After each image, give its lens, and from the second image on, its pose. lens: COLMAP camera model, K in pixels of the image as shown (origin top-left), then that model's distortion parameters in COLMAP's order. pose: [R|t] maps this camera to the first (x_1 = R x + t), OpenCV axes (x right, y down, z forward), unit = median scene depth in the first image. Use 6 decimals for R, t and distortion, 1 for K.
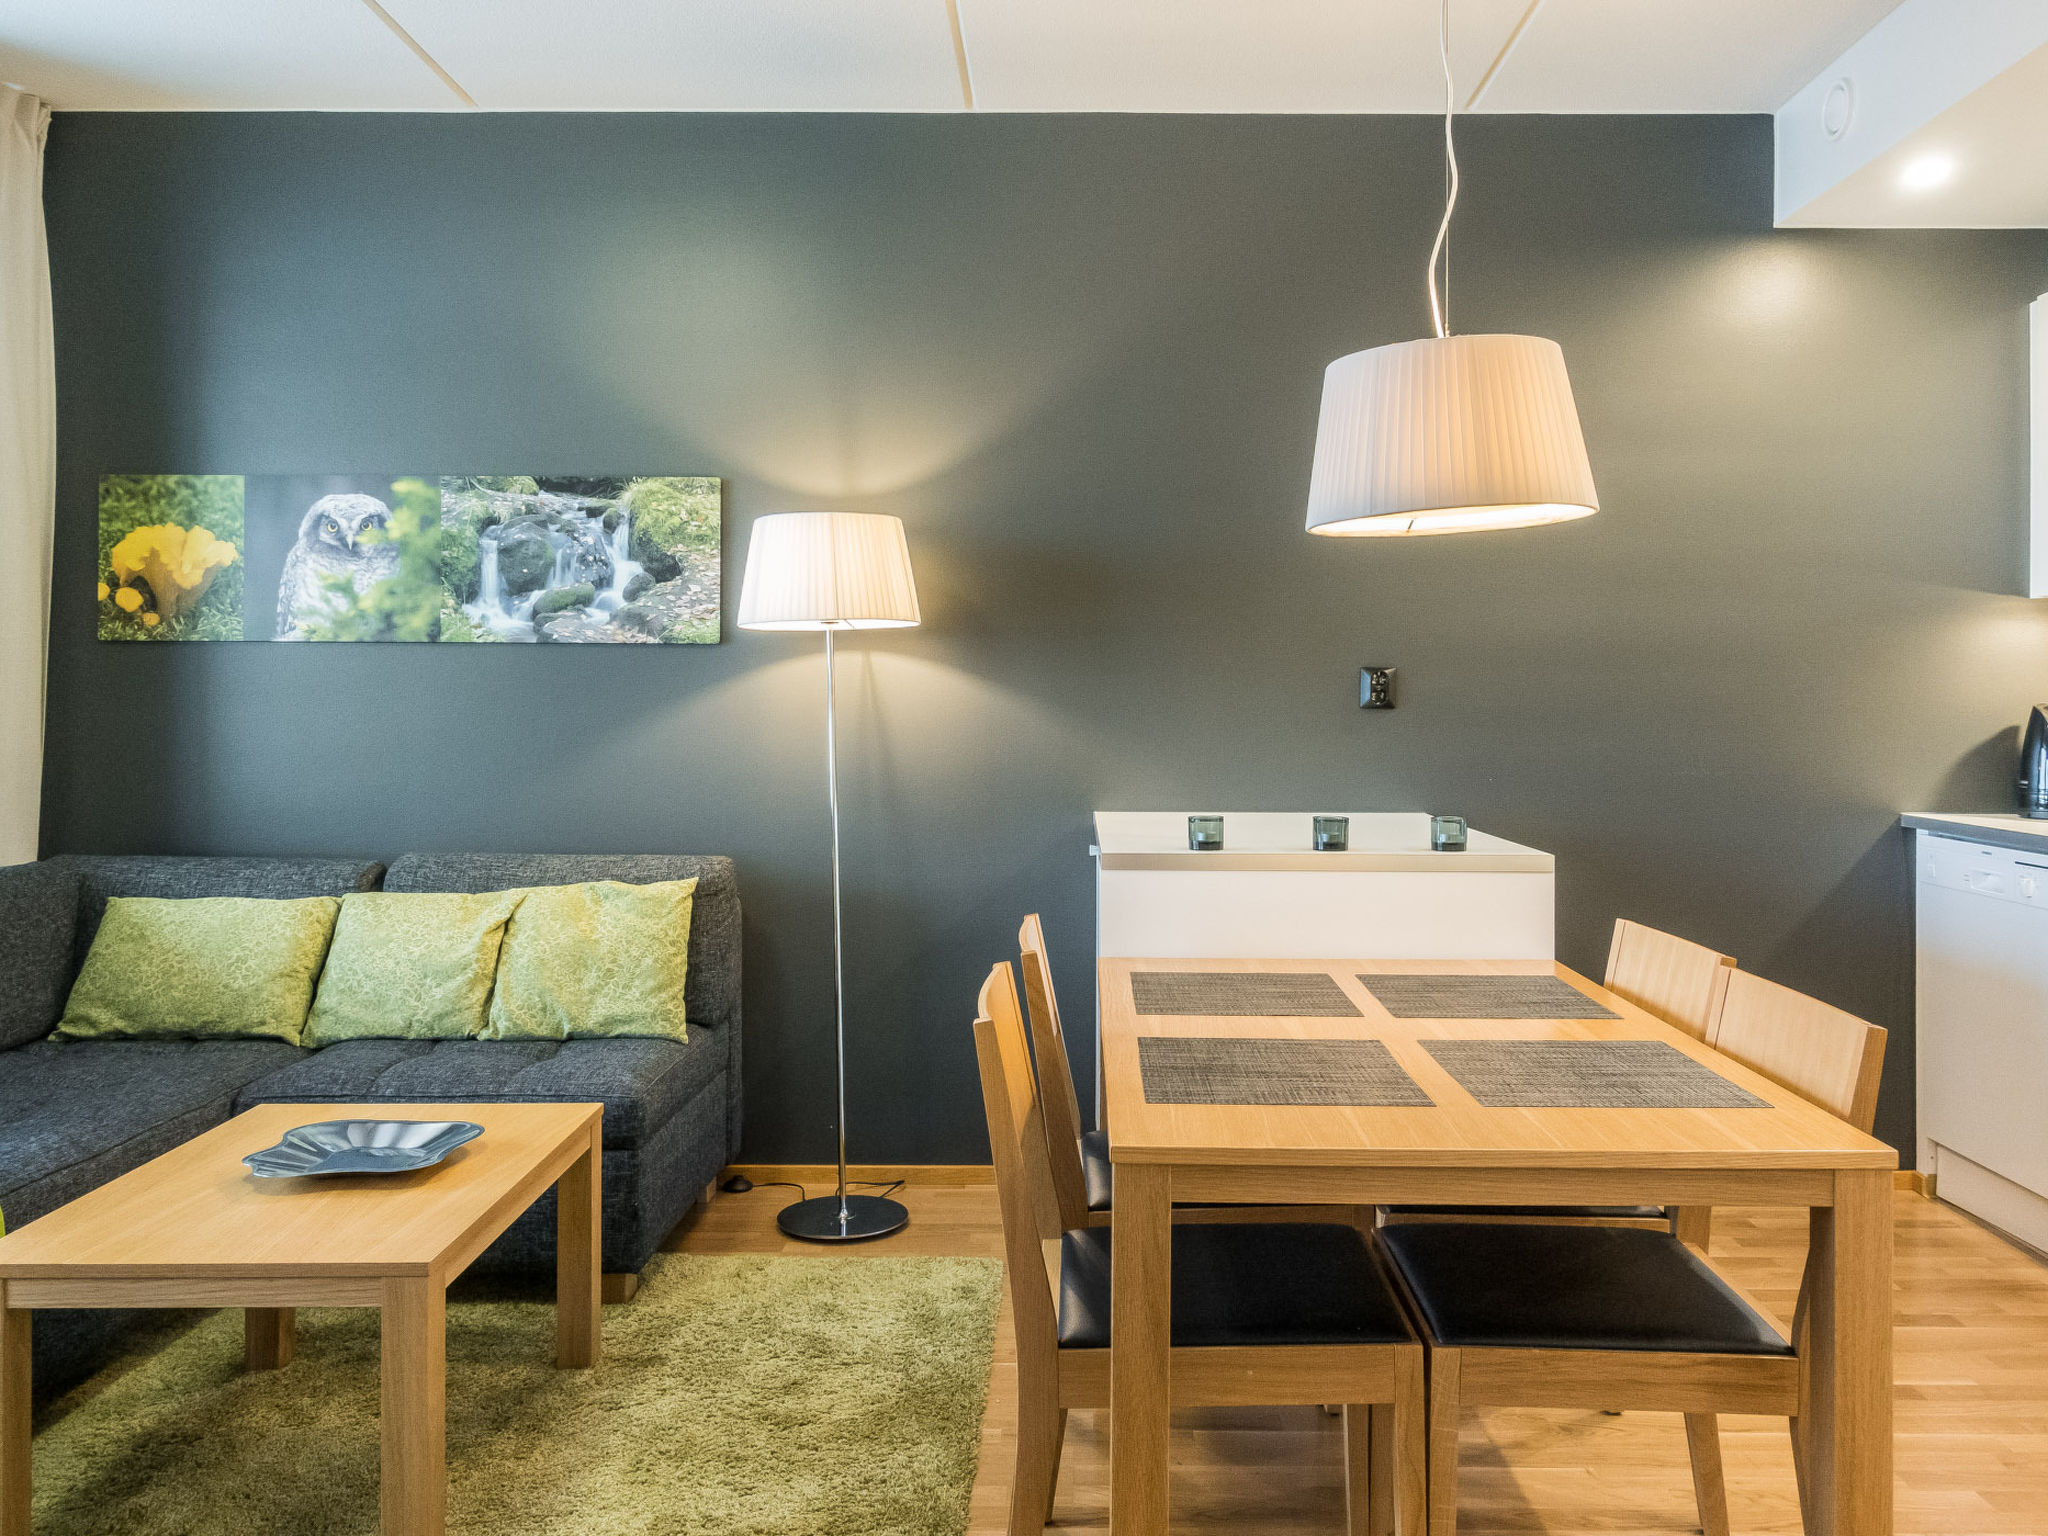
lens RADIAL K [[1634.1, 0, 1065.3], [0, 1634.1, 698.4], [0, 0, 1]] dist [0.007738, 0.006034]
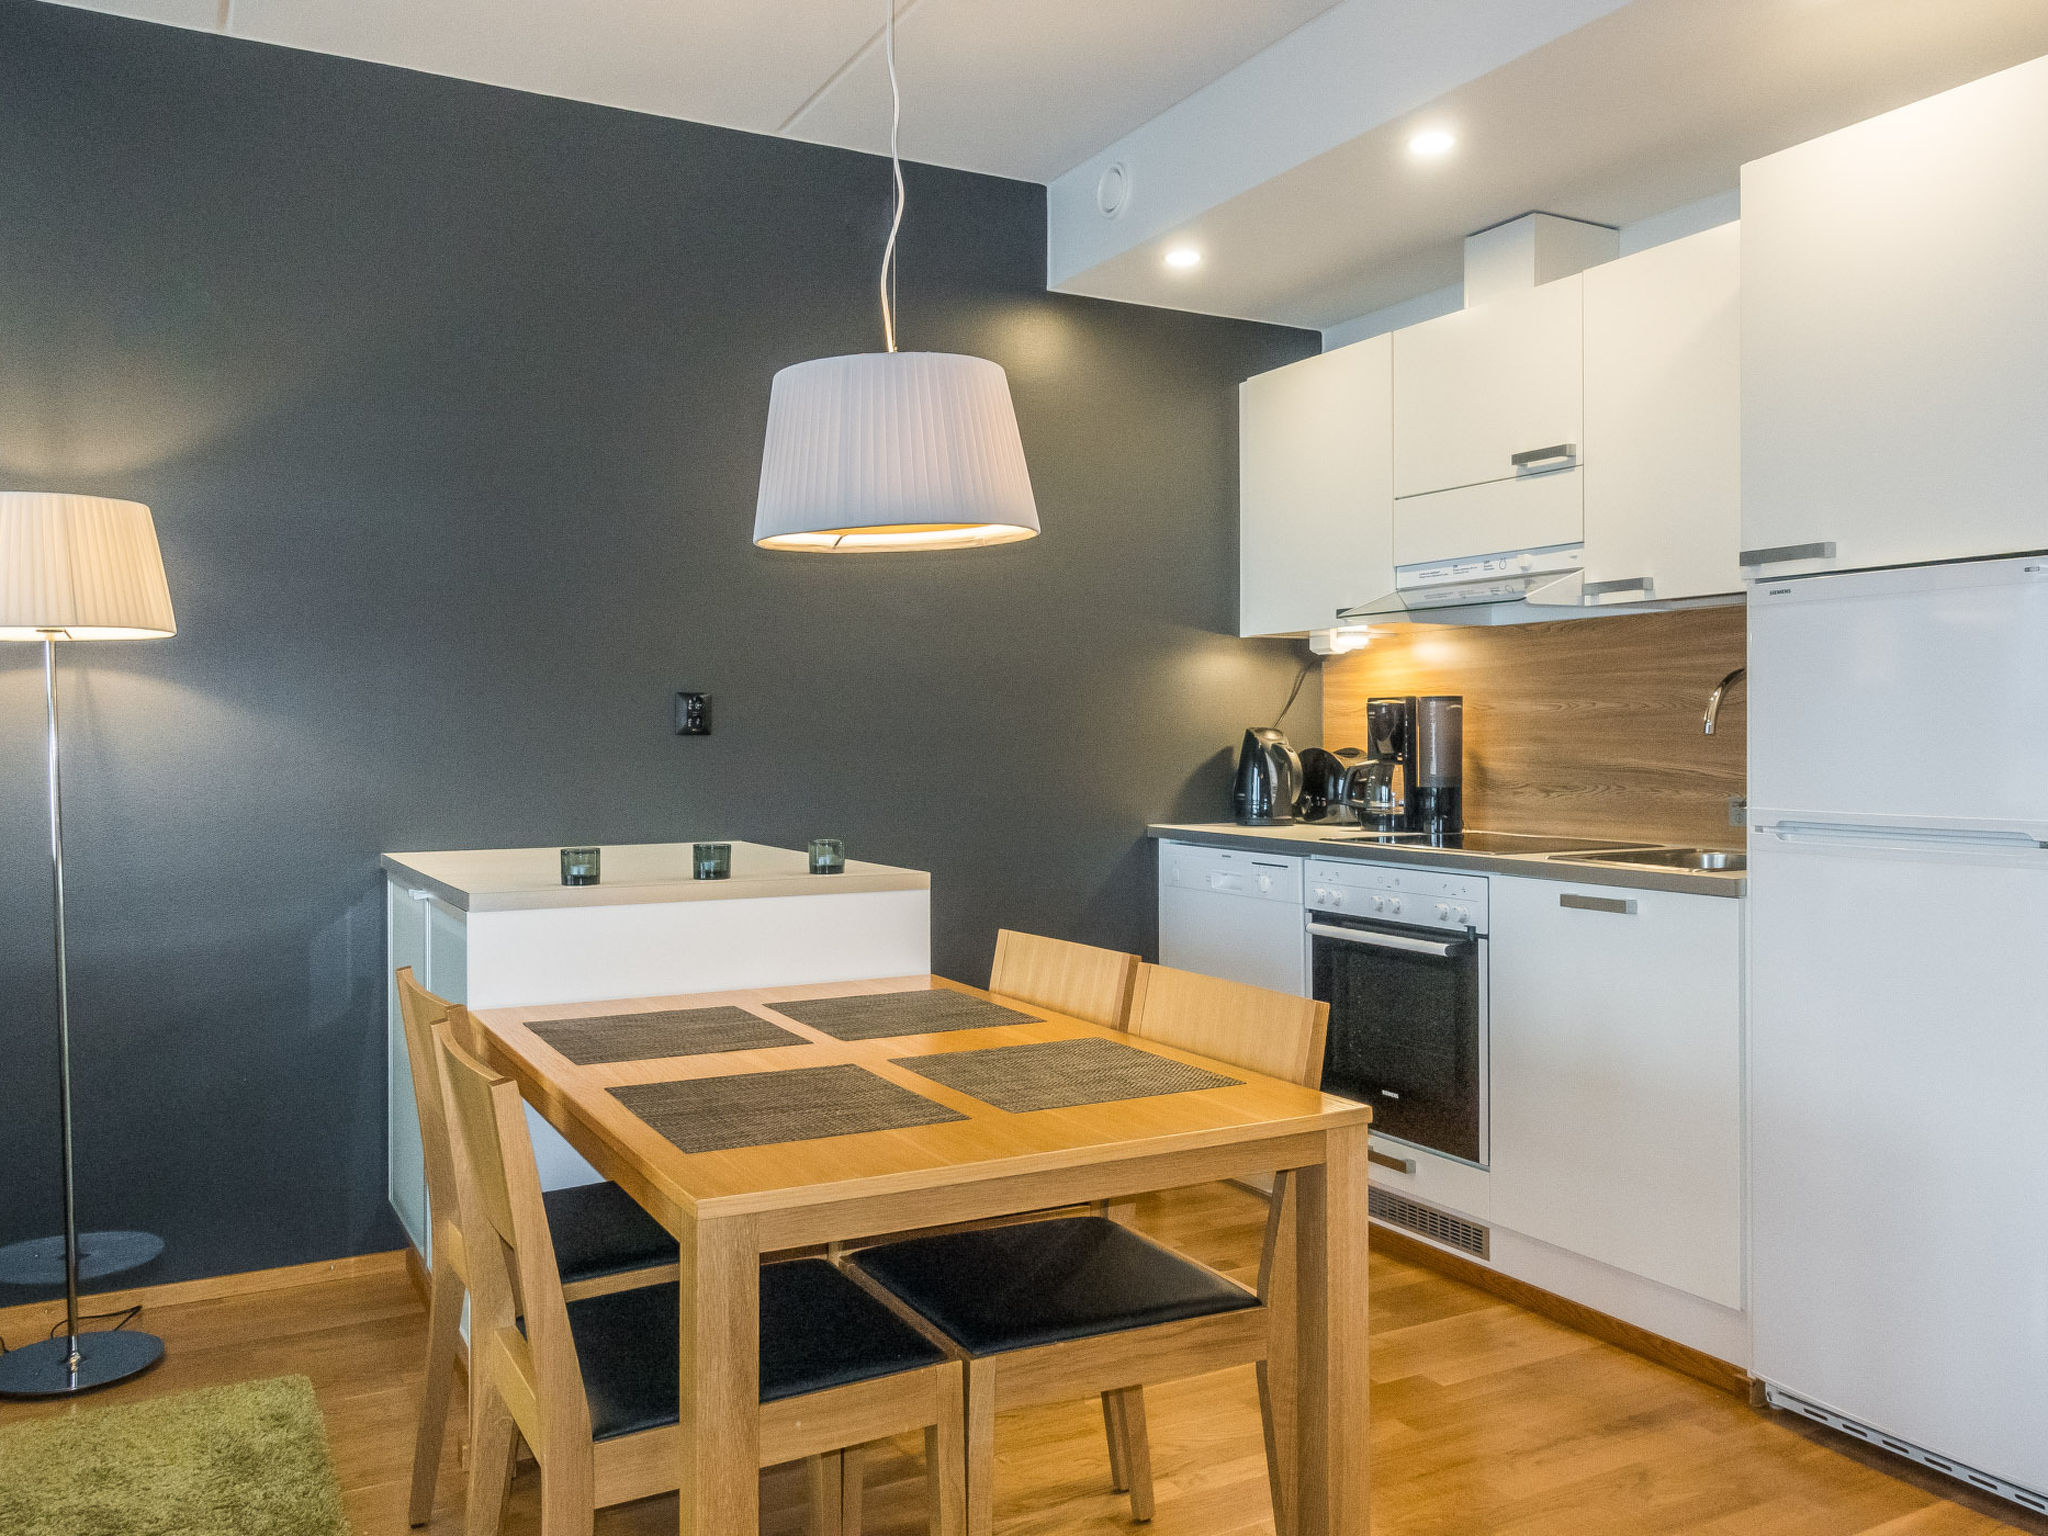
lens RADIAL K [[1649.0, 0, 1041.8], [0, 1649.0, 735.7], [0, 0, 1]] dist [0.003461, 0.004287]
pose [[0.874580, -0.005489, 0.484851, -0.117991], [0.005073, 0.999985, 0.002170, 0.006625], [-0.484855, 0.000562, 0.874594, 0.050860]]
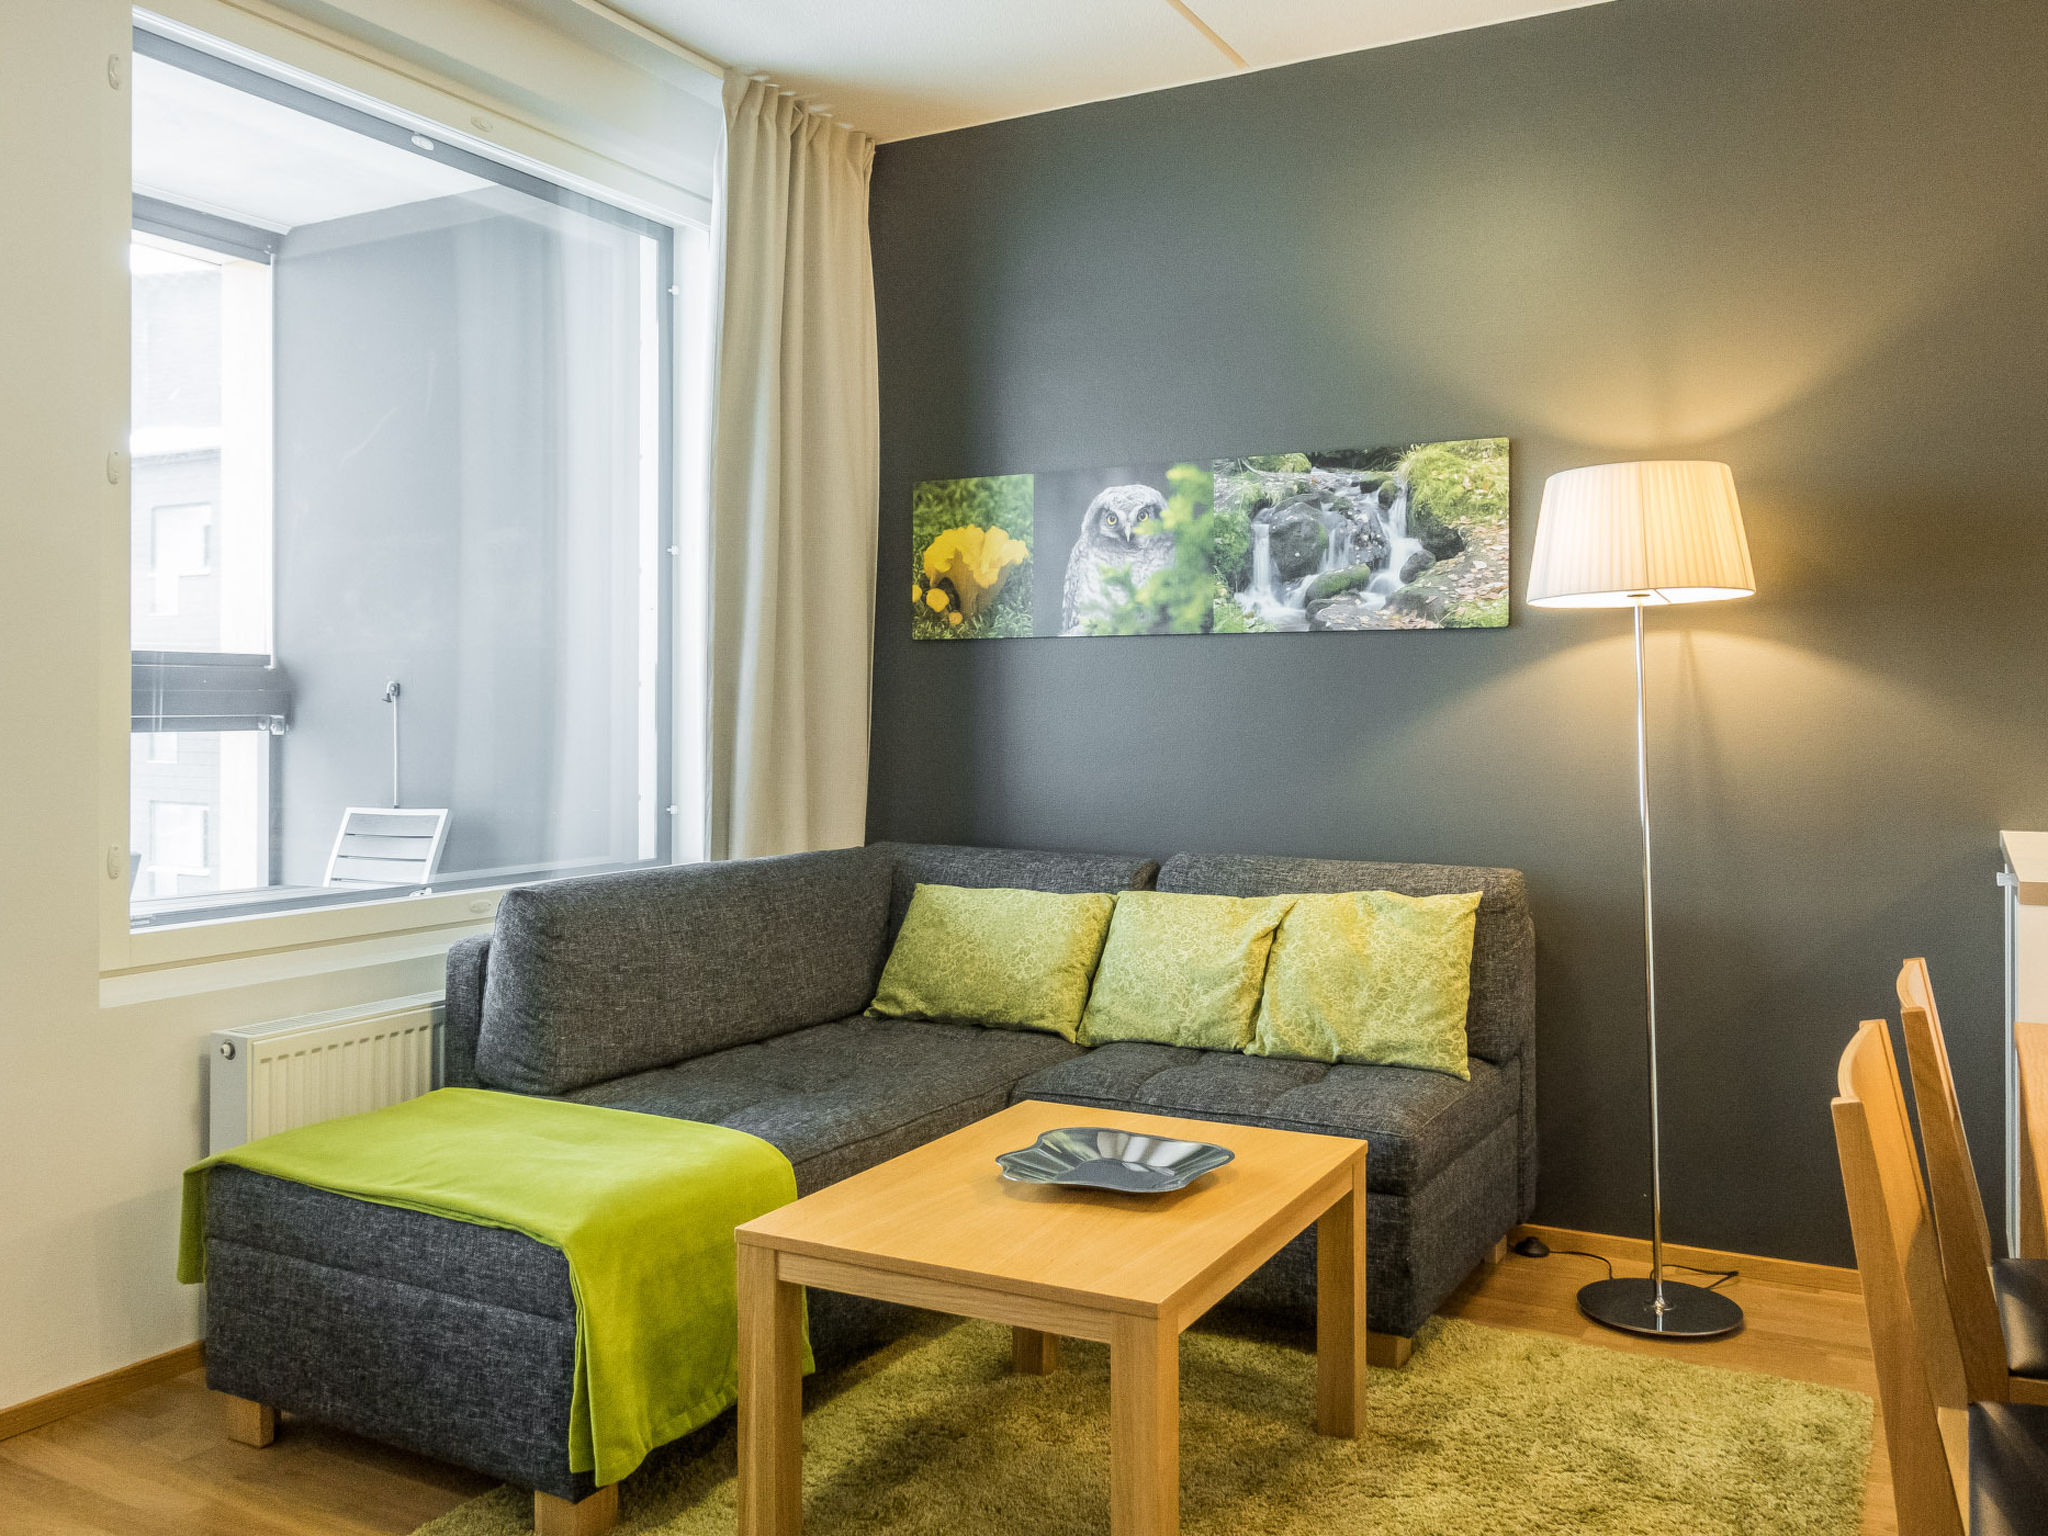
lens RADIAL K [[1685.1, 0, 1046.0], [0, 1685.1, 711.9], [0, 0, 1]] dist [0.010775, -0.004193]
pose [[0.882826, -0.002811, -0.469692, -0.006384], [0.002742, 0.999996, -0.000831, 0.013748], [0.469692, -0.000554, 0.882830, 0.096167]]
